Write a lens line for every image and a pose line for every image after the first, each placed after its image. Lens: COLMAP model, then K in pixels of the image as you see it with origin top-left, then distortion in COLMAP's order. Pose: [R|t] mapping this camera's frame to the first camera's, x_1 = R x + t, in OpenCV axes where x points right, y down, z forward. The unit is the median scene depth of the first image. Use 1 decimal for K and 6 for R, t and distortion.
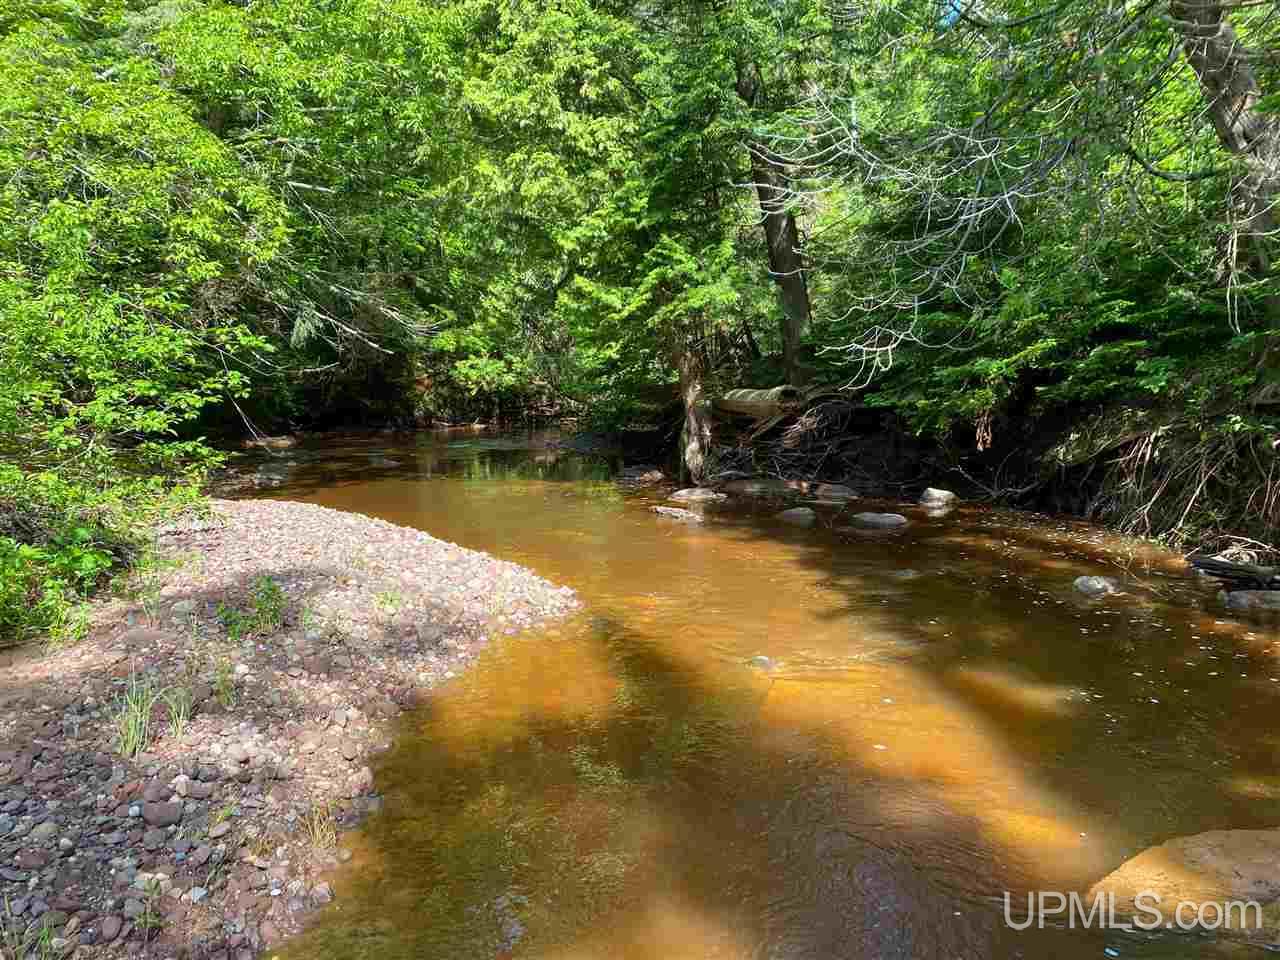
lens RADIAL K [[945.3, 0, 656.5], [0, 945.3, 472.0], [0, 0, 1]] dist [0.068825, -0.116108]
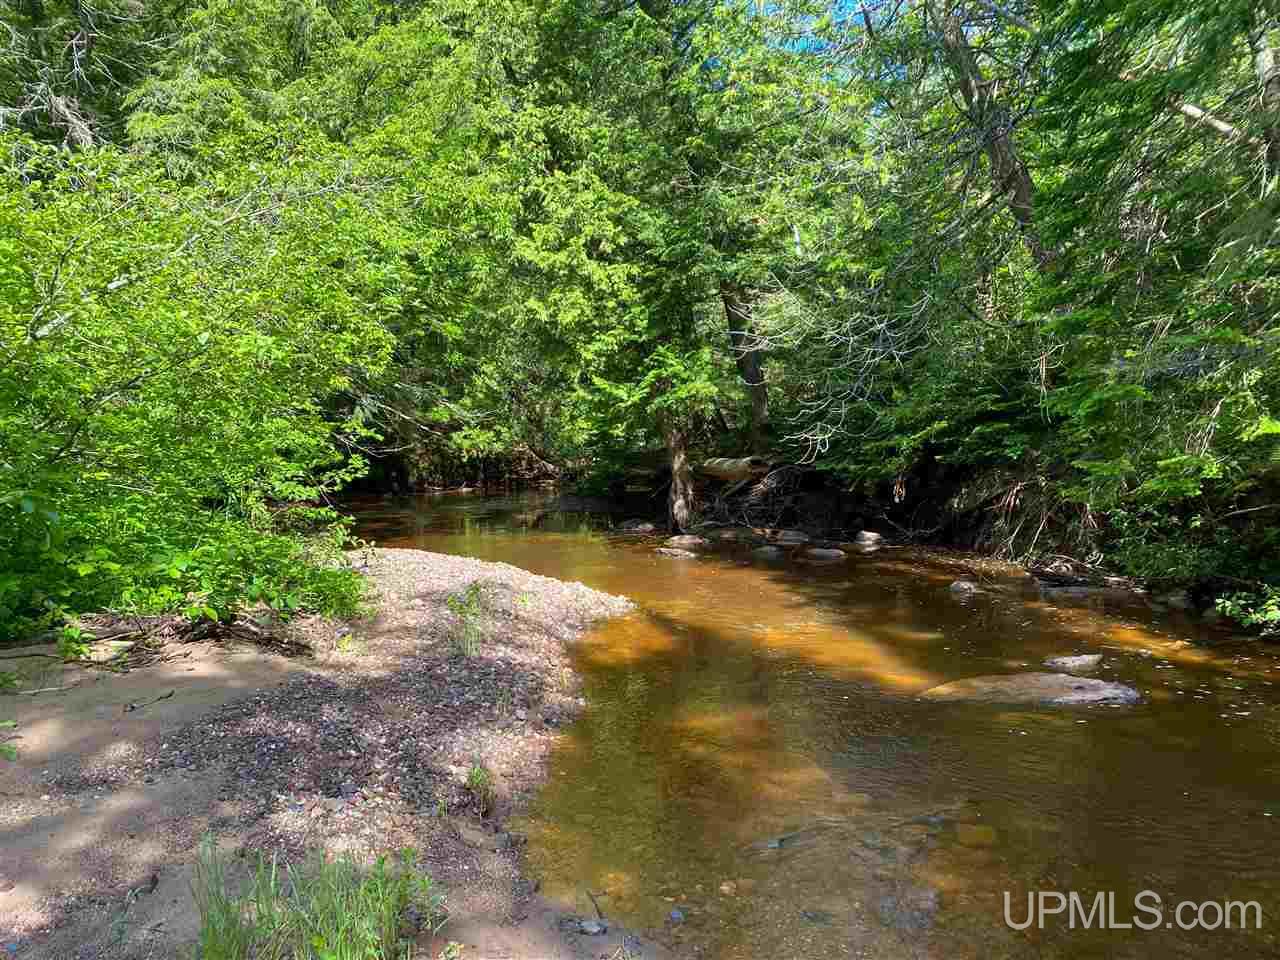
lens RADIAL K [[968.8, 0, 636.5], [0, 968.8, 462.4], [0, 0, 1]] dist [0.171522, -0.125935]
pose [[0.999163, -0.017232, 0.037093, -0.077667], [0.019838, 0.997274, -0.071074, 0.012187], [-0.035767, 0.071751, 0.996781, -0.357622]]
